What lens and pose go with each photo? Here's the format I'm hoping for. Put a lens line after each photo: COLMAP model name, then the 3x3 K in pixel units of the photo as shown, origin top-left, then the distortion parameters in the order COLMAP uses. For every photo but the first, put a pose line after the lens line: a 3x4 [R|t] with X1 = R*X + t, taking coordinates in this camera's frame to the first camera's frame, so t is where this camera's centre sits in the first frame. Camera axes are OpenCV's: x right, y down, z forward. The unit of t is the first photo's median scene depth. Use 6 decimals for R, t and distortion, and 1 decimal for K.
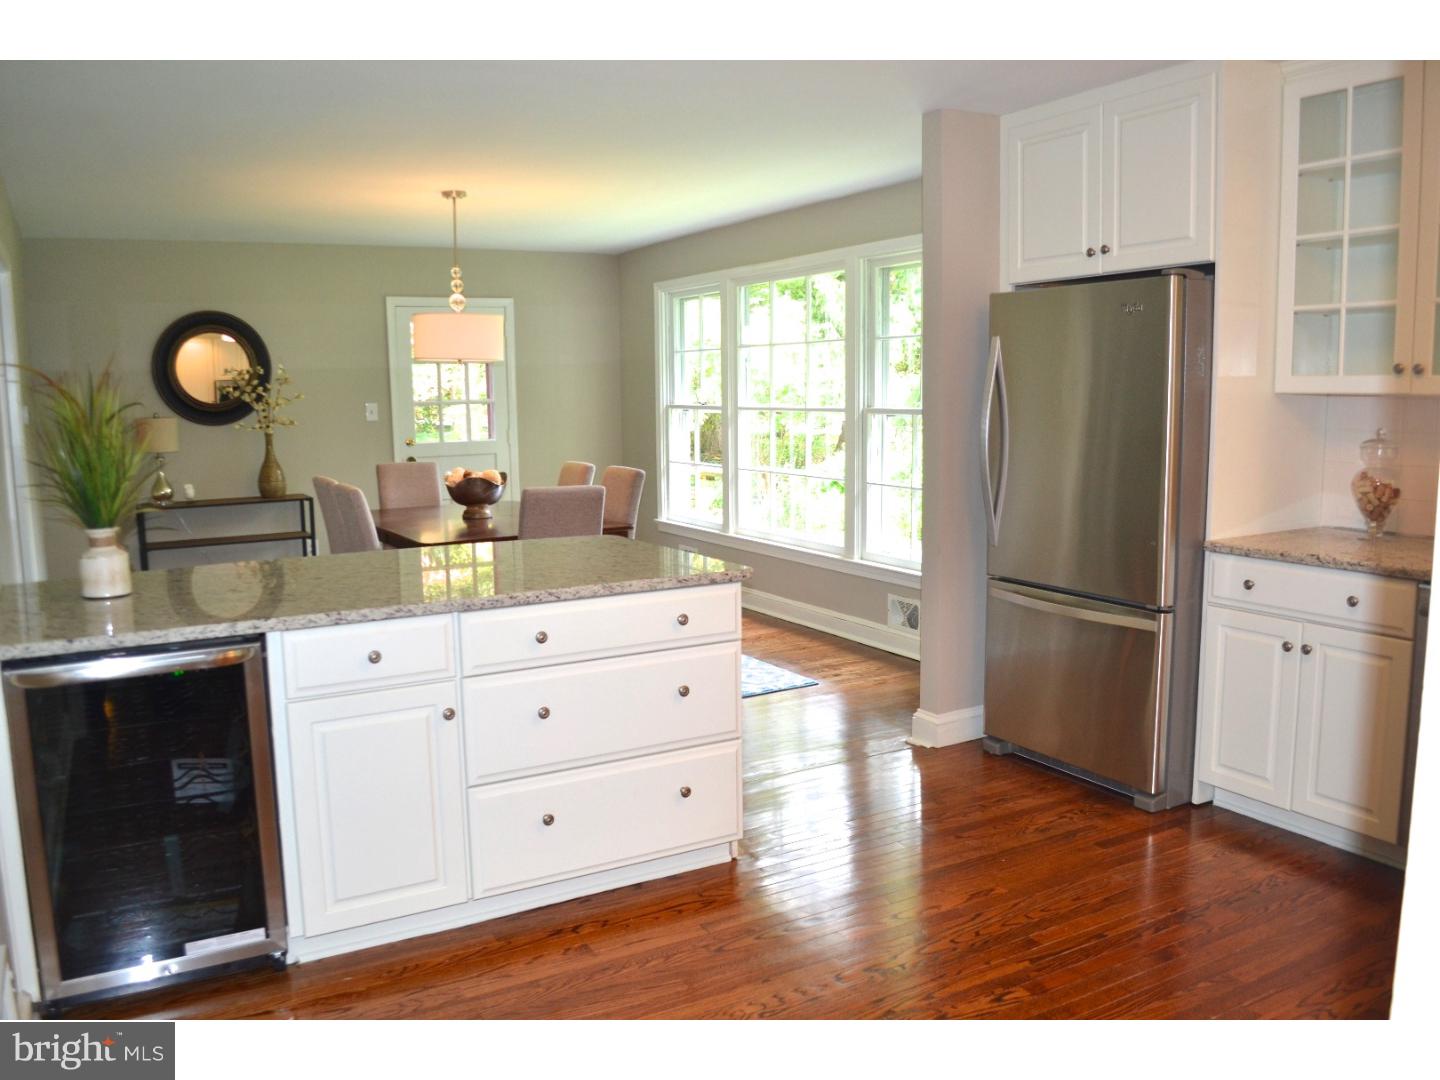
lens RADIAL K [[1149.8, 0, 717.0], [0, 1149.8, 548.1], [0, 0, 1]] dist [-0.080758, 0.000385]
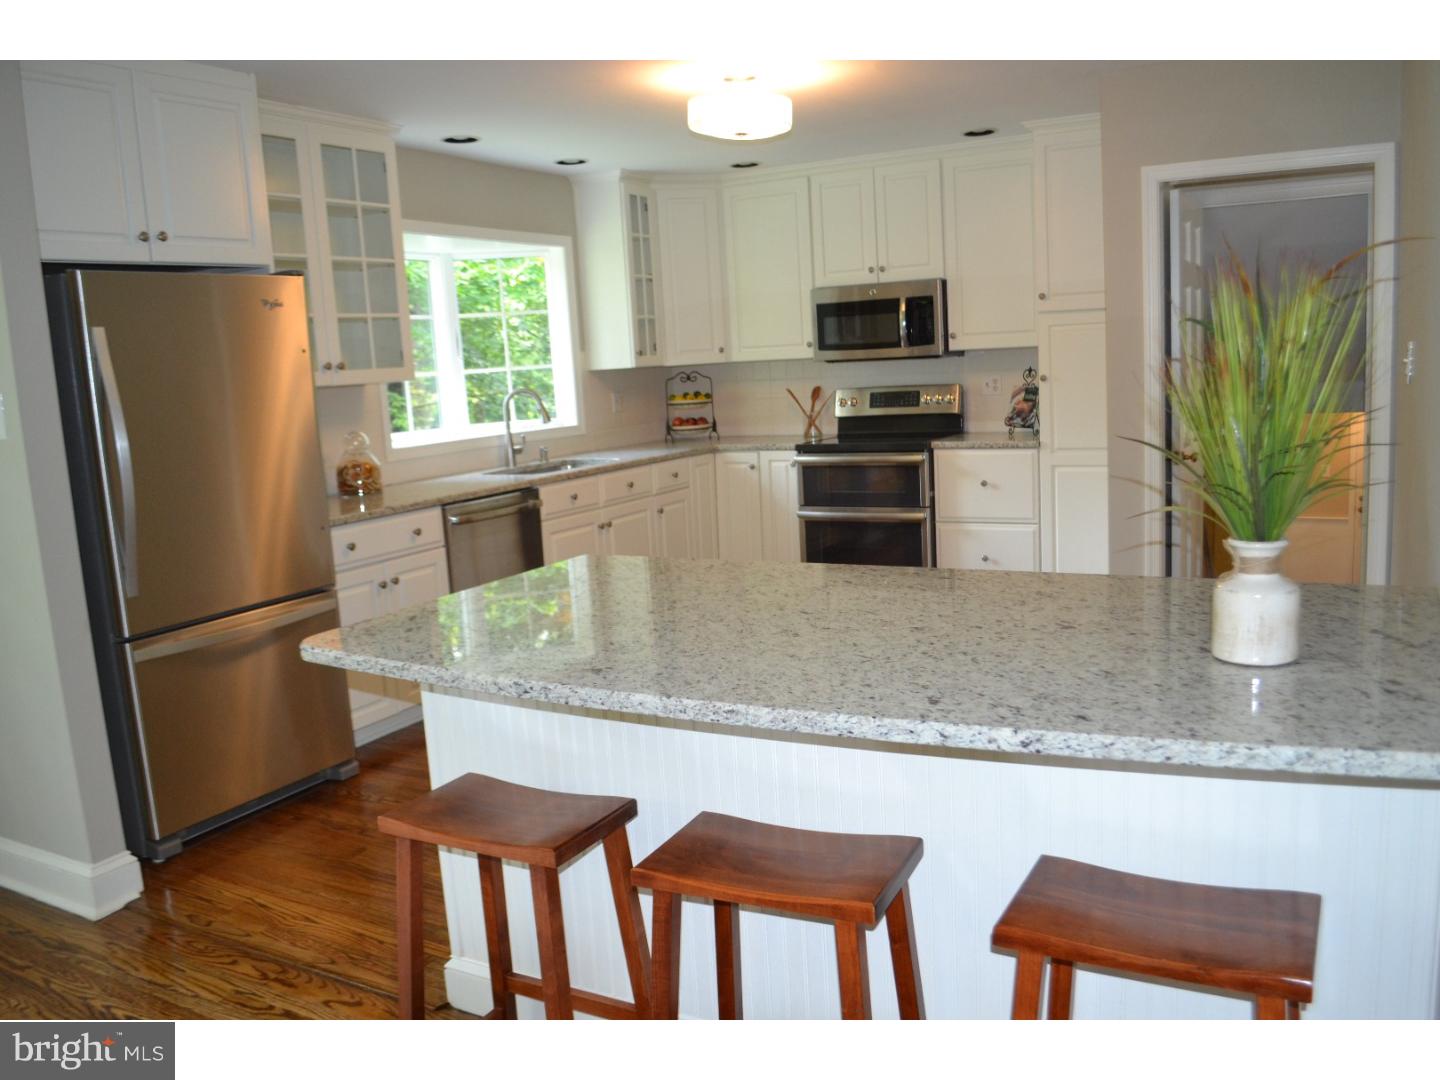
lens RADIAL K [[1170.3, 0, 720.0], [0, 1170.3, 540.0], [0, 0, 1]] dist [-0.001798, -0.001812]
pose [[-0.507023, -0.087554, 0.857474, -0.526014], [0.188086, 0.959614, 0.209198, -0.107256], [-0.841161, 0.267347, -0.470079, 0.846282]]
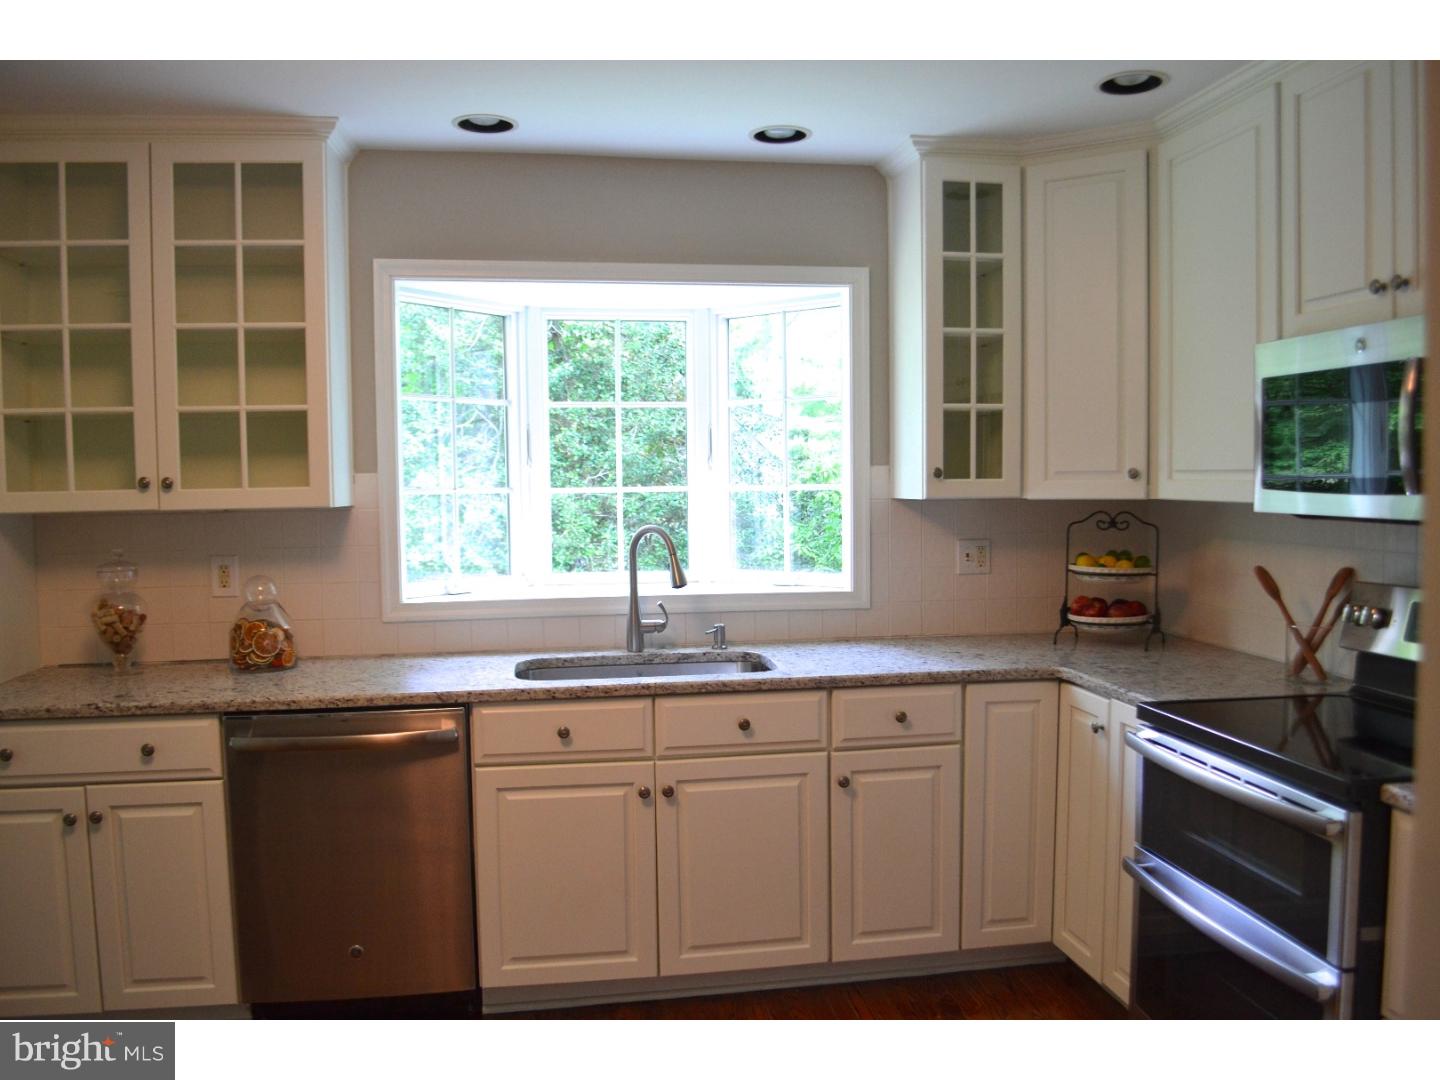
lens RADIAL K [[1149.8, 0, 717.0], [0, 1149.8, 548.1], [0, 0, 1]] dist [-0.080758, 0.000385]
pose [[0.357871, -0.050200, 0.932421, -0.047723], [0.139552, 0.990215, -0.000250, -0.028396], [-0.923284, 0.130211, 0.361374, 0.162096]]
